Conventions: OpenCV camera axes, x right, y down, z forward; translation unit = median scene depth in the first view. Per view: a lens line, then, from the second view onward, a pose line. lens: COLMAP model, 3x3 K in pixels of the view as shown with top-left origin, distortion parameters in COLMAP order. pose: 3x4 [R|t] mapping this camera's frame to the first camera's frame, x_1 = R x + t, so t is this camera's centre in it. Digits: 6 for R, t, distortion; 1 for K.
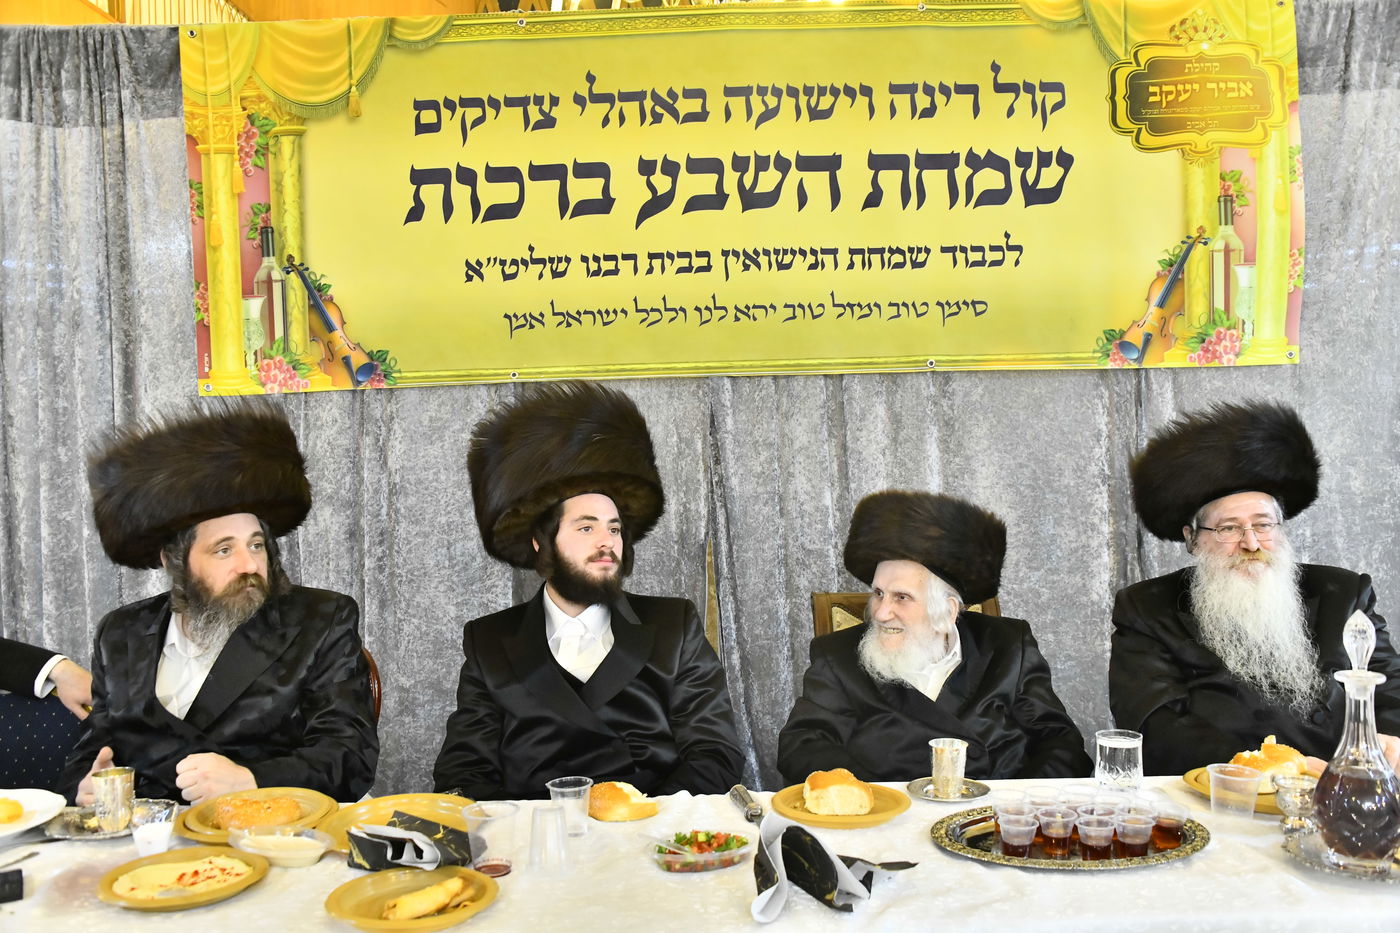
lens RADIAL K [[1165.8, 0, 737.6], [0, 1165.8, 479.1], [0, 0, 1]] dist [-0.113953, 0.034674]
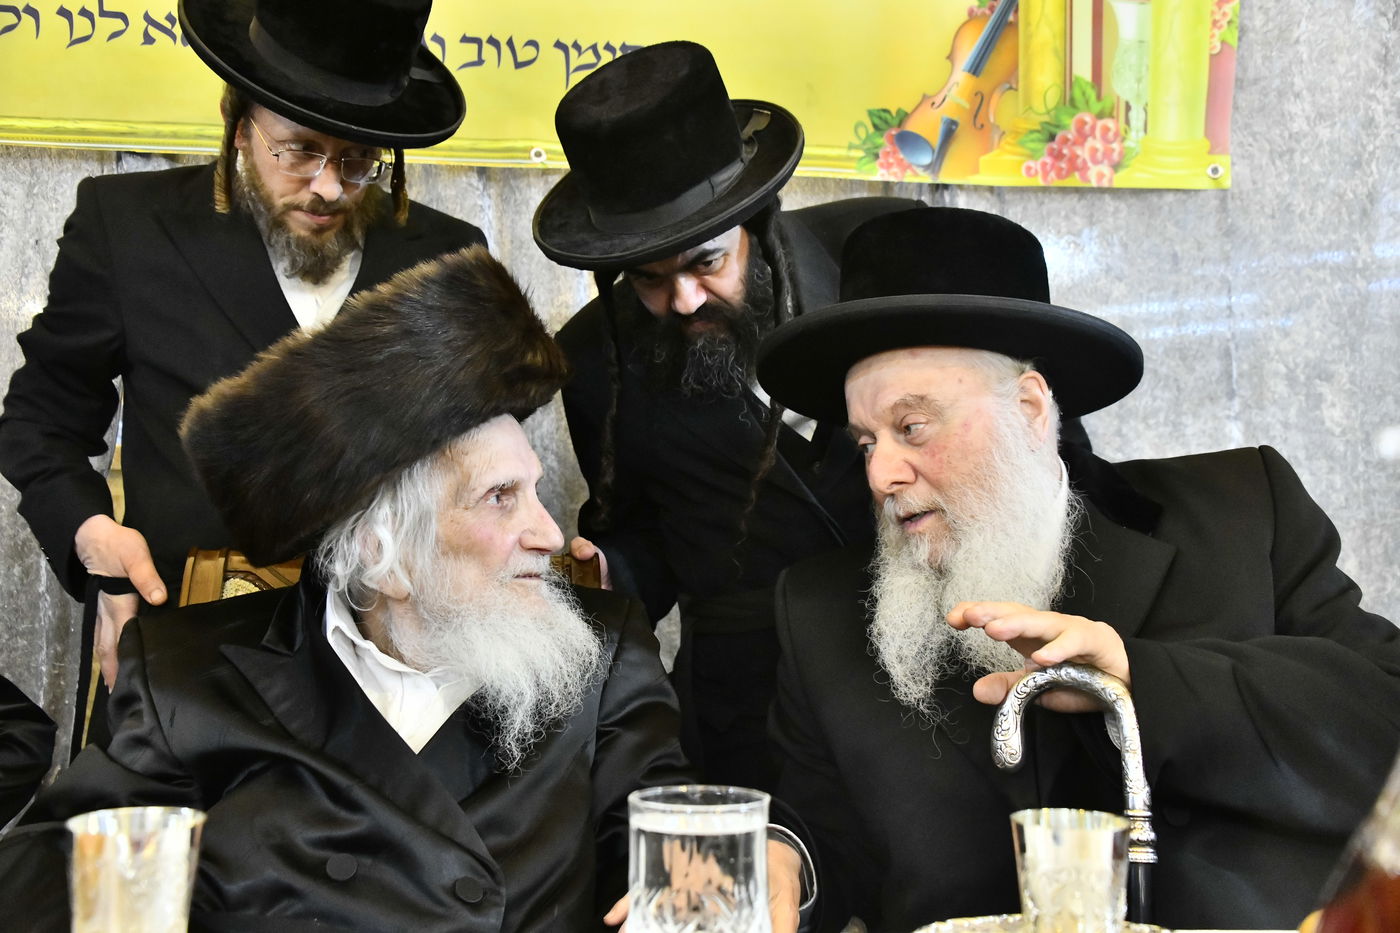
lens RADIAL K [[1374.9, 0, 701.0], [0, 1374.9, 449.4], [0, 0, 1]] dist [0.055048, 0.000000]
pose [[0.992258, 0.031085, 0.120243, 0.168913], [-0.020632, 0.995975, -0.087222, 0.086017], [-0.122470, 0.084066, 0.988905, 0.386975]]
